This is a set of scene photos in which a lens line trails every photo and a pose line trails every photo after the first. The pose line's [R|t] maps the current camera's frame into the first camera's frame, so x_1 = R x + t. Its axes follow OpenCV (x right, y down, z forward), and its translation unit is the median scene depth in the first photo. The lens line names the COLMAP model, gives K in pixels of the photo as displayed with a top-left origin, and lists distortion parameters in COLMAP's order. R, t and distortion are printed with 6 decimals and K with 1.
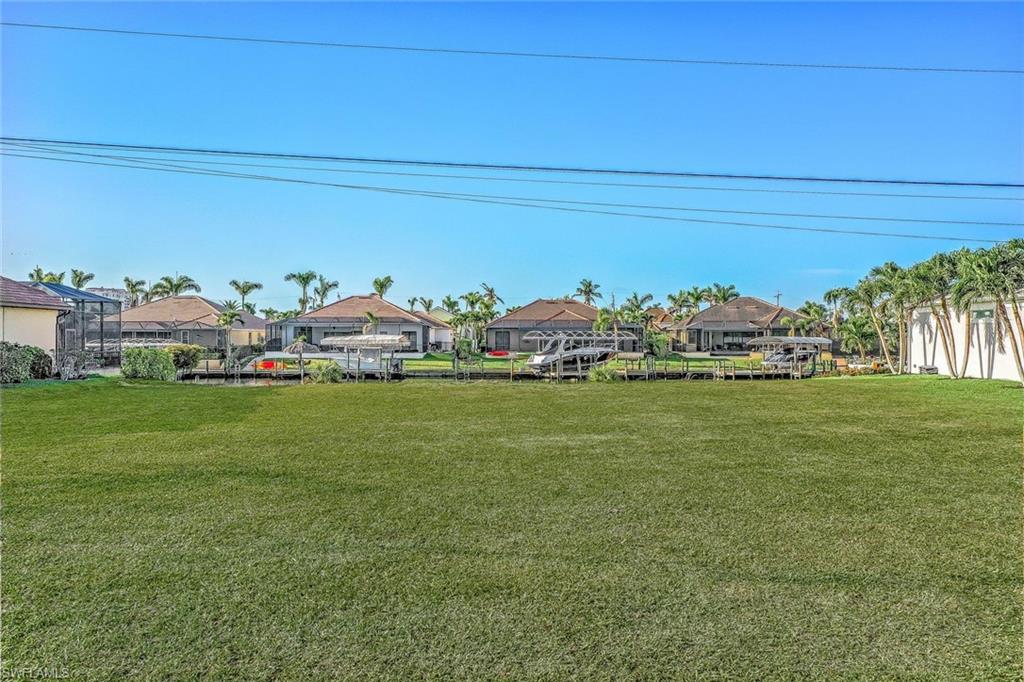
lens RADIAL K [[805.0, 0, 511.2], [0, 805.0, 335.1], [0, 0, 1]] dist [0.007414, 0.000868]
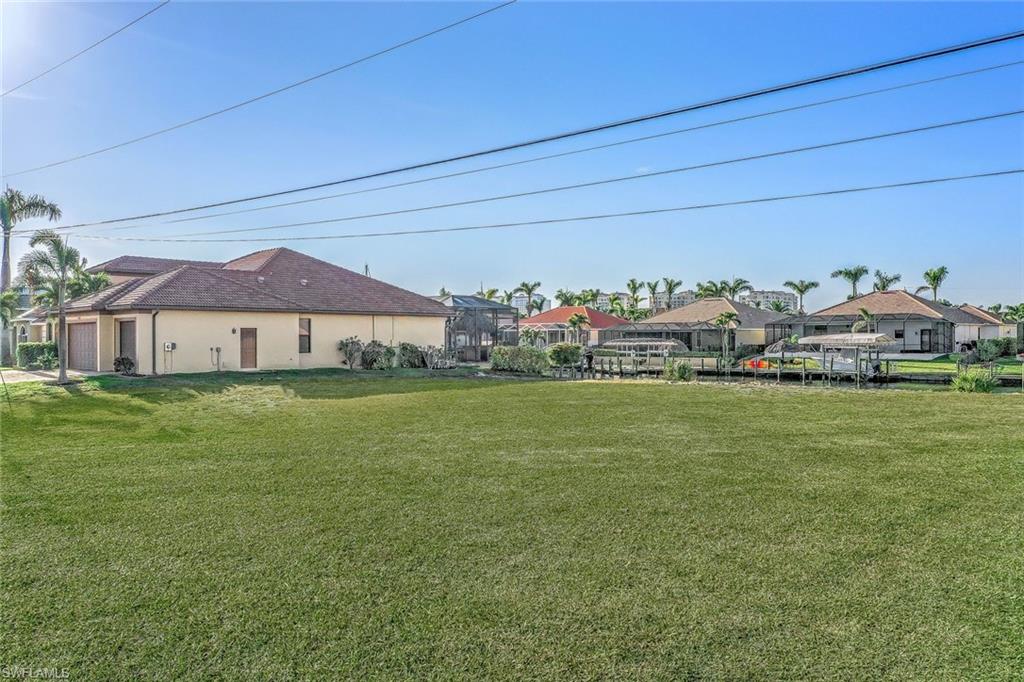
lens RADIAL K [[805.0, 0, 510.6], [0, 805.0, 346.3], [0, 0, 1]] dist [0.007414, 0.000868]
pose [[0.722235, 0.003872, -0.691637, 0.179851], [0.006203, 0.999908, 0.012075, 0.000744], [0.691620, -0.013011, 0.722144, 0.056408]]
